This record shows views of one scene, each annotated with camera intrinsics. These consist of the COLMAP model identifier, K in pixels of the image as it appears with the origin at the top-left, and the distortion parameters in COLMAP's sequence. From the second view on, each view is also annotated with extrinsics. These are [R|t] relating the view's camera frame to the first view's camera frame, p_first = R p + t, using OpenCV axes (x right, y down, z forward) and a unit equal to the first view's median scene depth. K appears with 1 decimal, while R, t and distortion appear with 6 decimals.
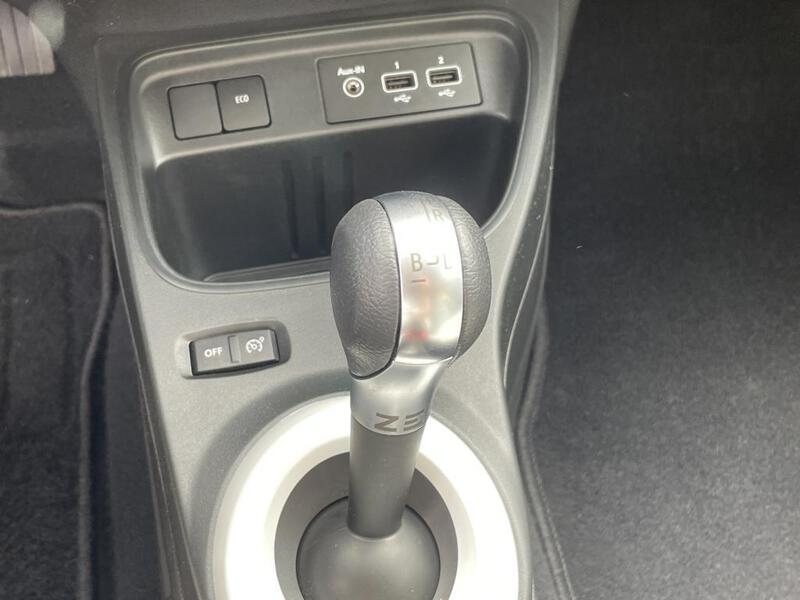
lens RADIAL K [[992.0, 0, 408.9], [0, 992.0, 302.5], [0, 0, 1]] dist [0.175275, -0.491062]
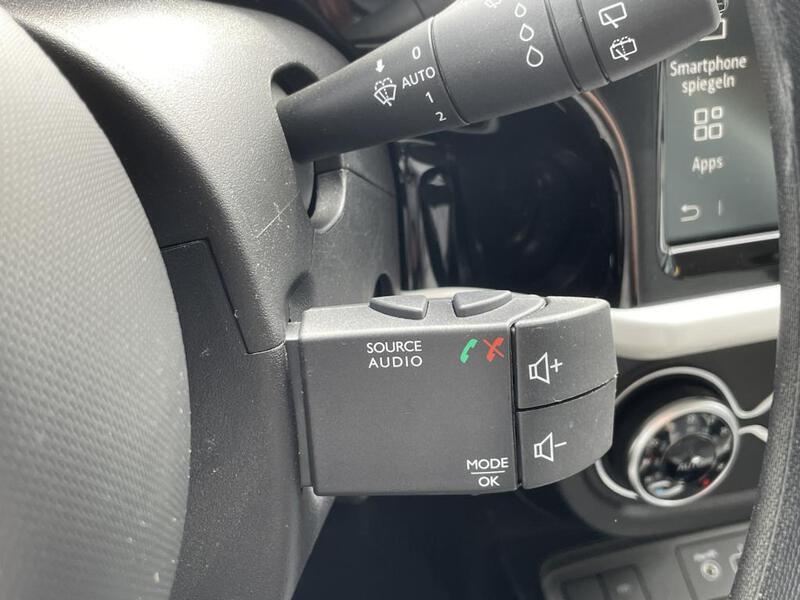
lens RADIAL K [[1009.9, 0, 376.5], [0, 1009.9, 299.3], [0, 0, 1]] dist [0.122898, -0.241823]
pose [[0.998345, -0.049078, 0.029987, -0.463661], [0.056193, 0.943445, -0.326732, -0.144521], [-0.012256, 0.327876, 0.944641, -0.227349]]
